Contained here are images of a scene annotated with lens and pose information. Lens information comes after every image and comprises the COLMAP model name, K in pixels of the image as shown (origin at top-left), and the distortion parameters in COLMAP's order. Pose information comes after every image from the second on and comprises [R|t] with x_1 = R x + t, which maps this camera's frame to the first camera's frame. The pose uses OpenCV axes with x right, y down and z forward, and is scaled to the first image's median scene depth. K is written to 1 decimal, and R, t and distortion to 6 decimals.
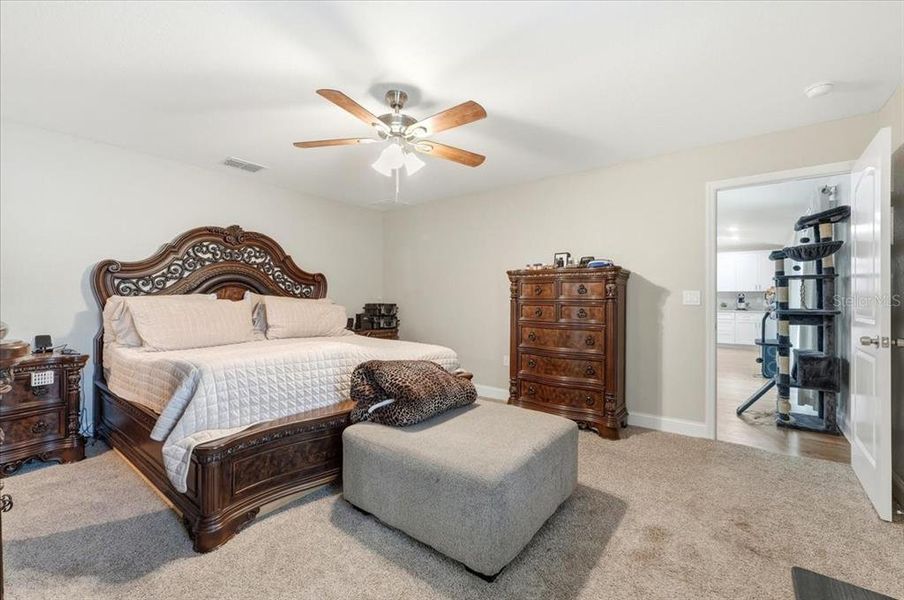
lens RADIAL K [[382.1, 0, 449.3], [0, 382.1, 298.2], [0, 0, 1]] dist [-0.002575, -0.000530]
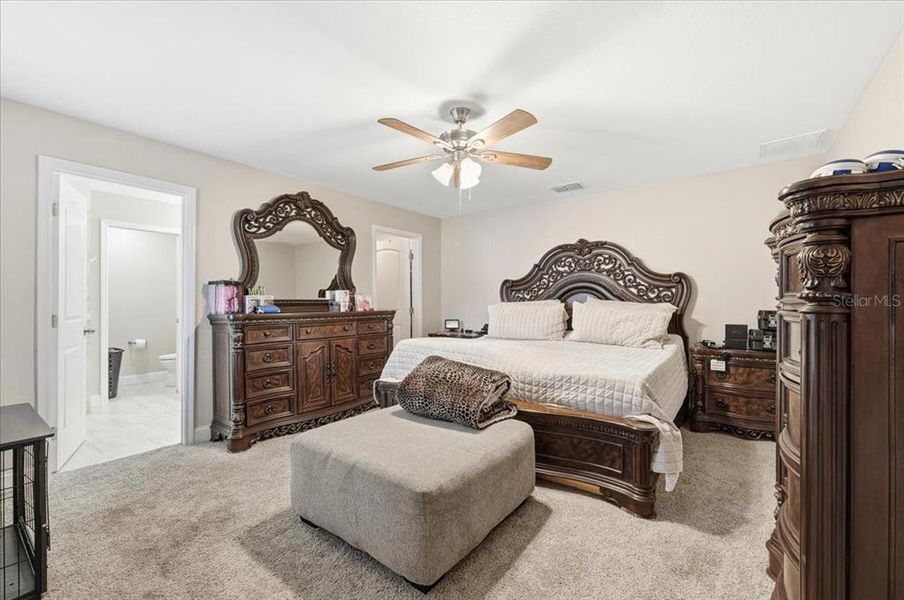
lens RADIAL K [[382.1, 0, 449.3], [0, 382.1, 303.3], [0, 0, 1]] dist [-0.002575, -0.000530]
pose [[0.012810, -0.001500, -0.999917, 0.580214], [0.002993, 0.999994, -0.001462, 0.001029], [0.999913, -0.002974, 0.012814, 0.600958]]
